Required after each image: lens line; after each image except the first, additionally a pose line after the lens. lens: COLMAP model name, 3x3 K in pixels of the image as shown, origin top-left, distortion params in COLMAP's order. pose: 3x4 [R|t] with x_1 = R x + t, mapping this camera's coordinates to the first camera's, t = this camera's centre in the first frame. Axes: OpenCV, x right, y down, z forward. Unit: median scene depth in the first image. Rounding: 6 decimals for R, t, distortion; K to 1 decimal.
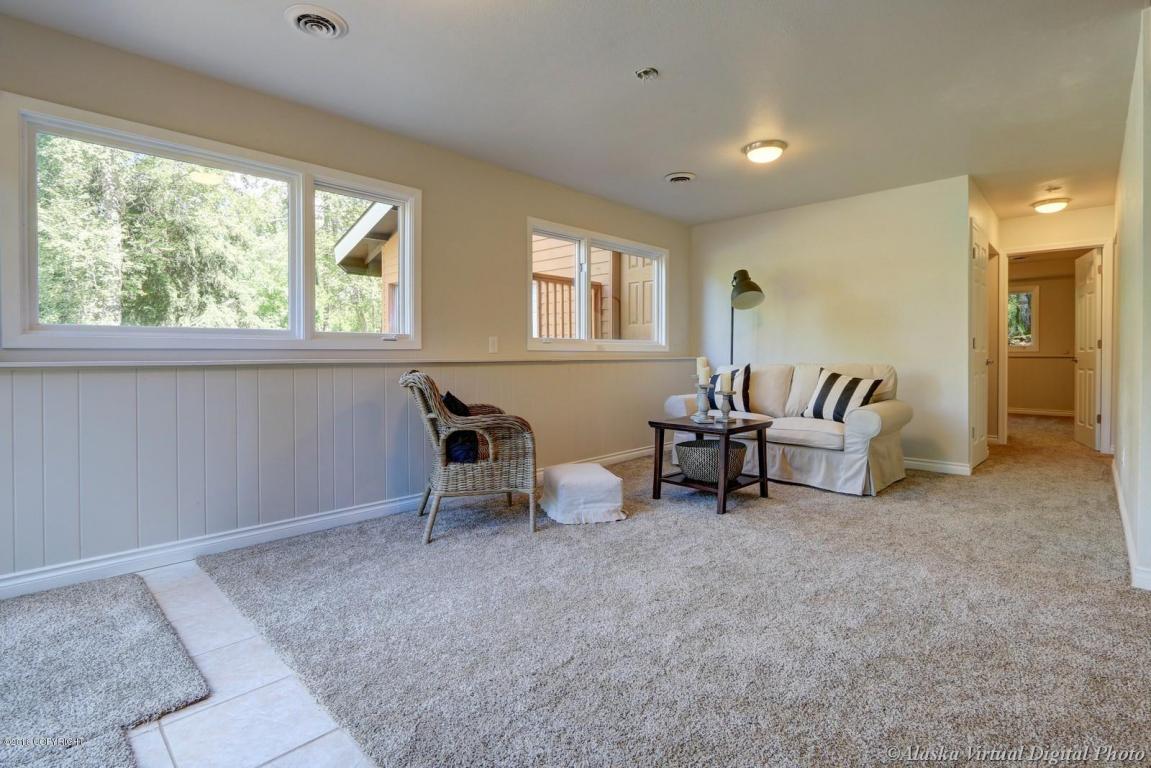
lens RADIAL K [[541.5, 0, 579.1], [0, 541.5, 380.7], [0, 0, 1]] dist [-0.015644, 0.000410]
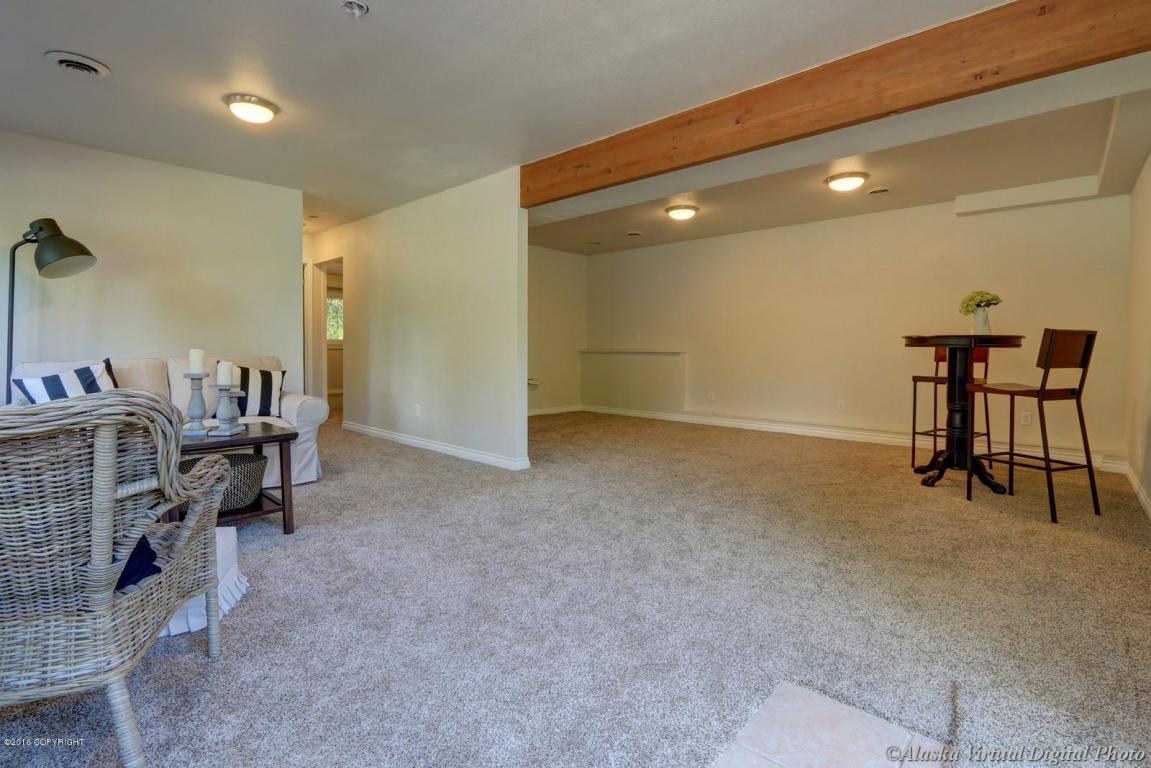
lens RADIAL K [[541.5, 0, 579.1], [0, 541.5, 380.7], [0, 0, 1]] dist [-0.015644, 0.000410]
pose [[-0.028984, -0.056743, 0.997968, -0.473745], [0.037996, 0.997603, 0.057826, -0.021189], [-0.998857, 0.039594, -0.026758, 0.451945]]
